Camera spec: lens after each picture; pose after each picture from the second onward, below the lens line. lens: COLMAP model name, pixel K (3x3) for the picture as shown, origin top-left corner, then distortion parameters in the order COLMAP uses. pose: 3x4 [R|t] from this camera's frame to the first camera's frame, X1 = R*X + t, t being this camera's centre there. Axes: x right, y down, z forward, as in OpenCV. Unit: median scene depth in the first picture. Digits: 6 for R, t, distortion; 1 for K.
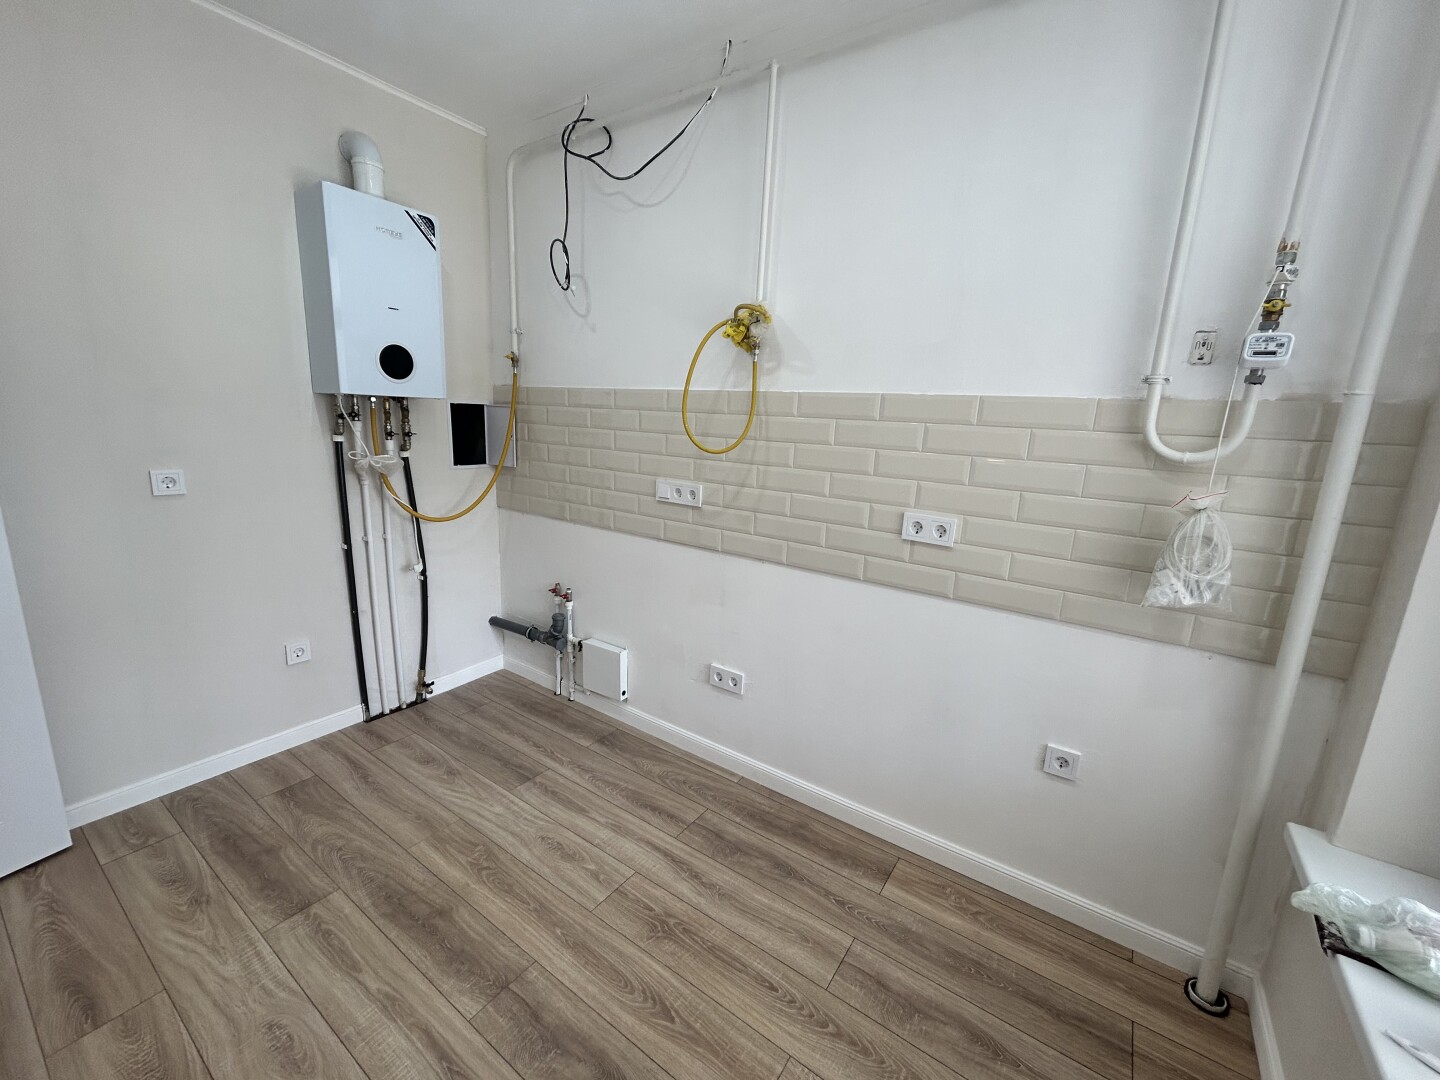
lens RADIAL K [[586.8, 0, 719.3], [0, 586.8, 540.5], [0, 0, 1]] dist [-0.001192, 0.001185]
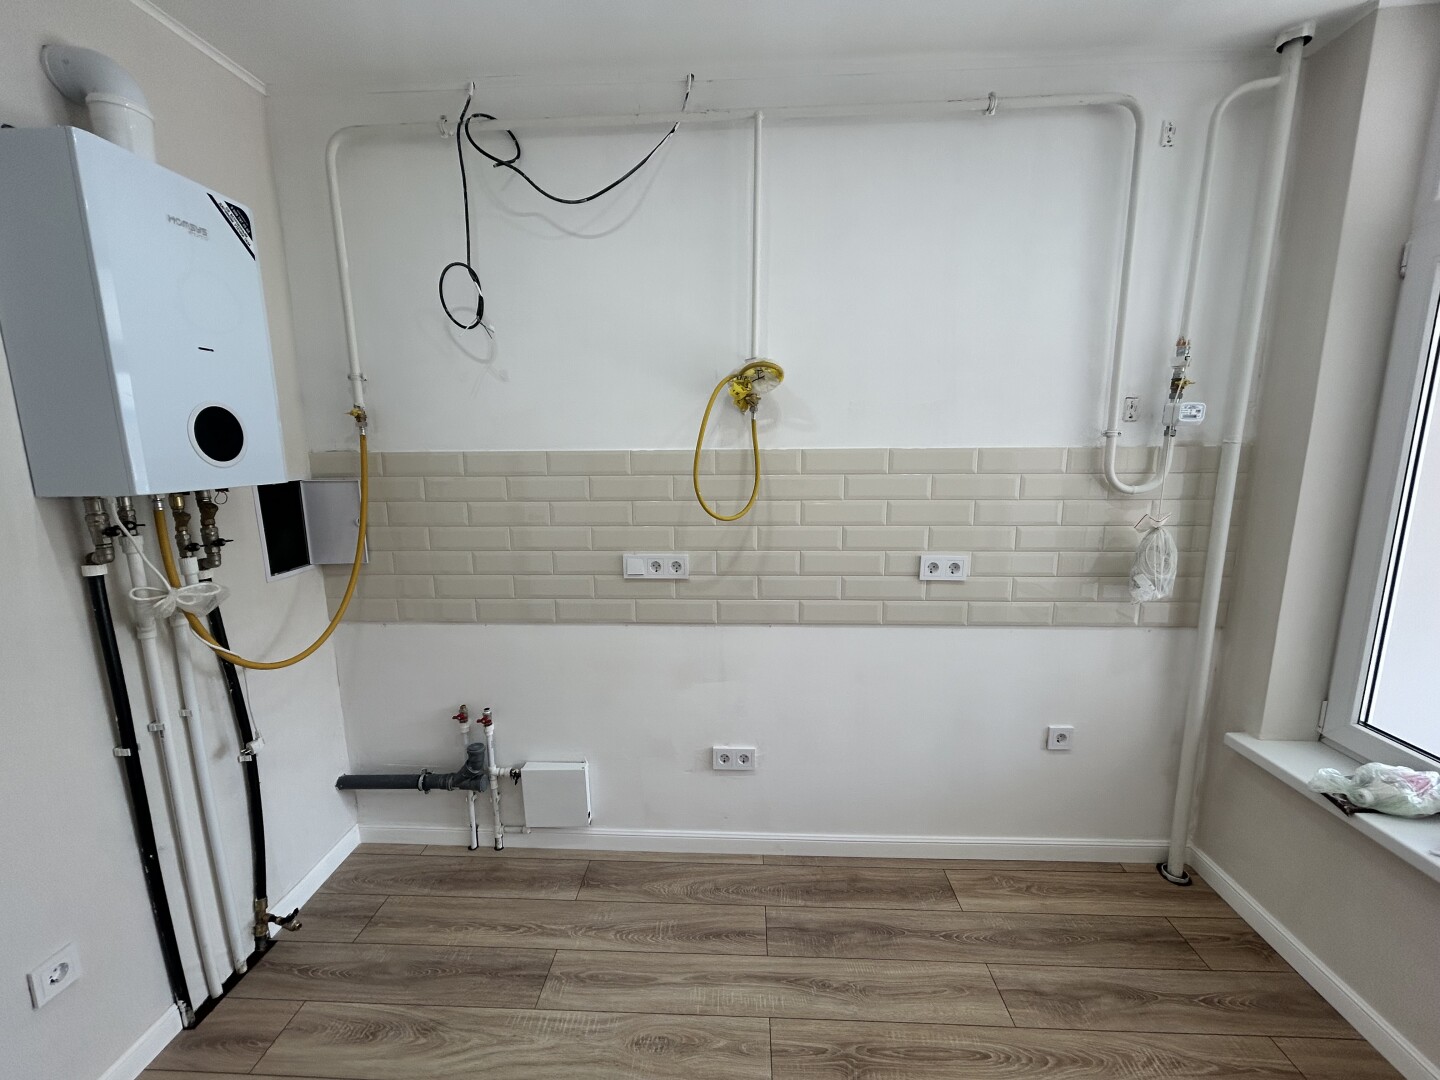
lens RADIAL K [[584.2, 0, 718.9], [0, 584.2, 541.2], [0, 0, 1]] dist [-0.000505, 0.000852]
pose [[0.845585, -0.142010, 0.514606, -0.510251], [0.156718, 0.987529, 0.015004, -0.138216], [-0.510320, 0.067961, 0.857295, 0.243288]]
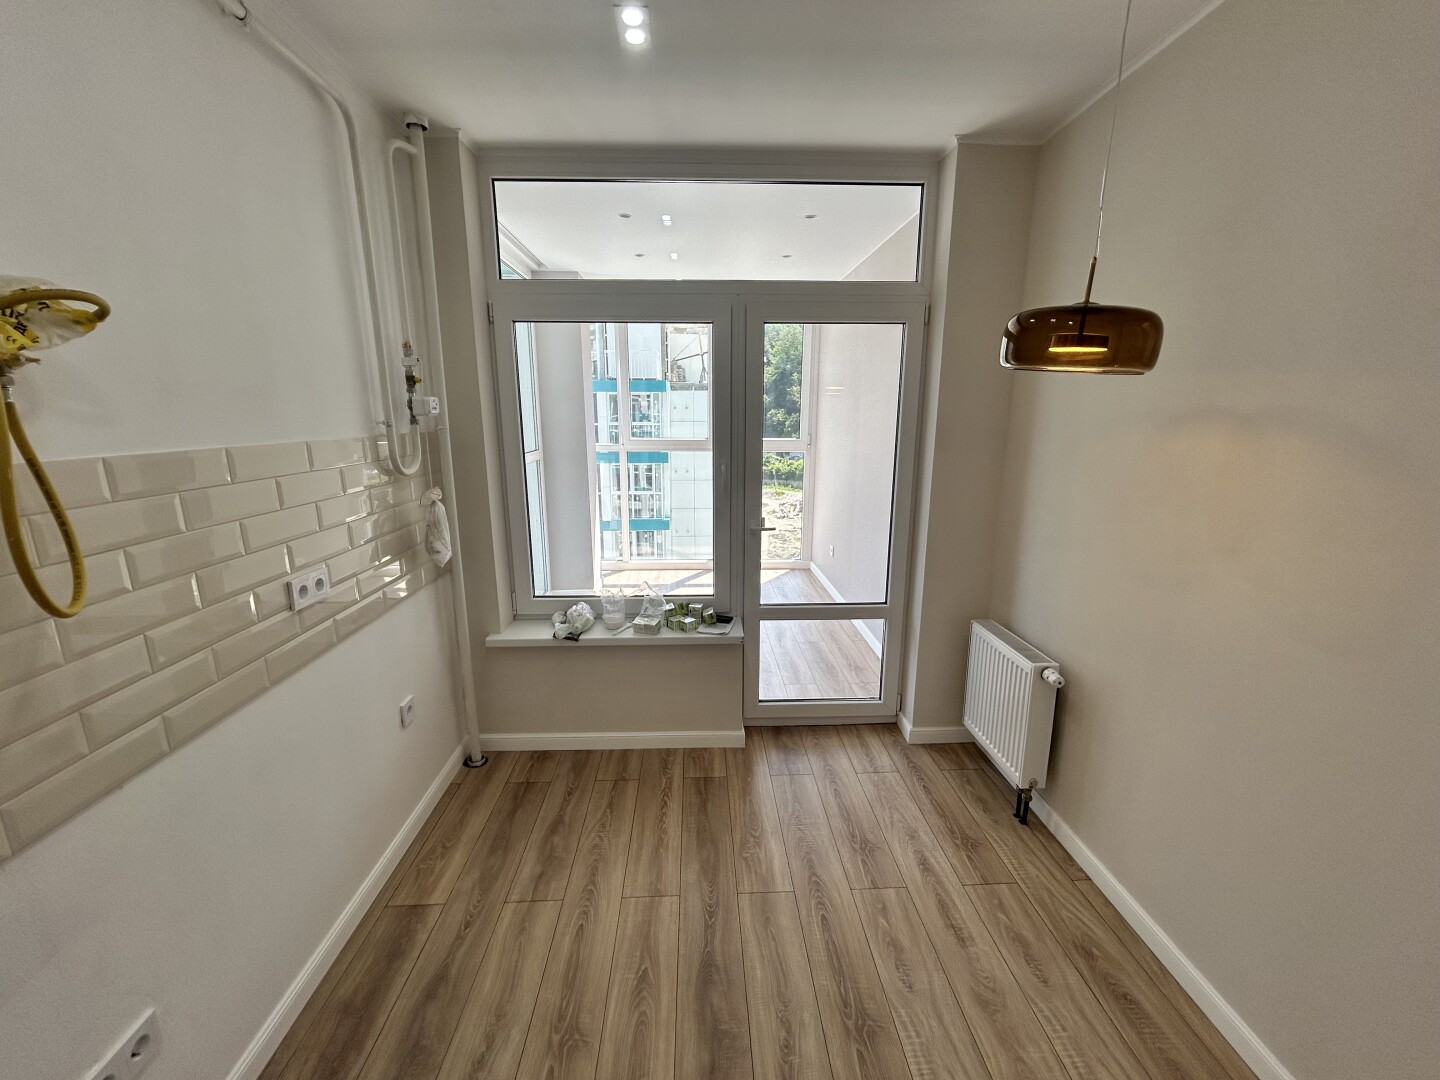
lens RADIAL K [[586.8, 0, 719.3], [0, 586.8, 540.5], [0, 0, 1]] dist [-0.001192, 0.001185]
pose [[-0.604228, -0.215657, 0.767073, -0.648601], [0.142351, 0.917975, 0.370213, -0.304659], [-0.783993, 0.332887, -0.523967, 0.866224]]
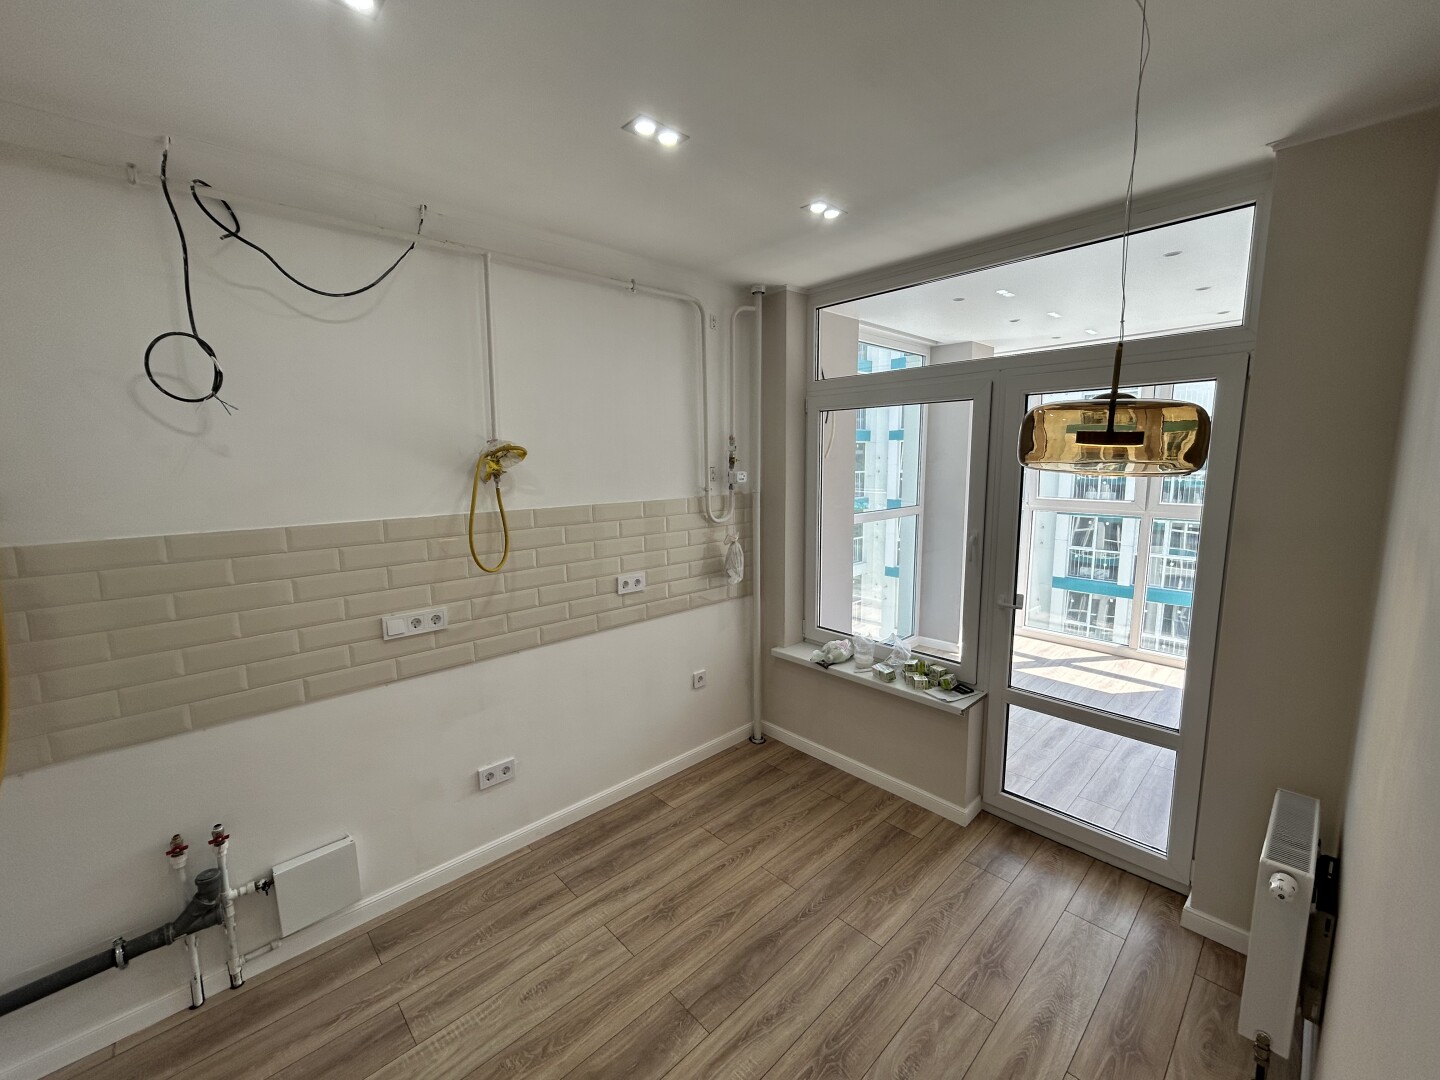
lens RADIAL K [[586.8, 0, 719.3], [0, 586.8, 540.5], [0, 0, 1]] dist [-0.001192, 0.001185]
pose [[0.204750, -0.184301, 0.961307, -1.016709], [0.225644, 0.964548, 0.136862, -0.271761], [-0.952451, 0.188891, 0.239077, 0.329782]]
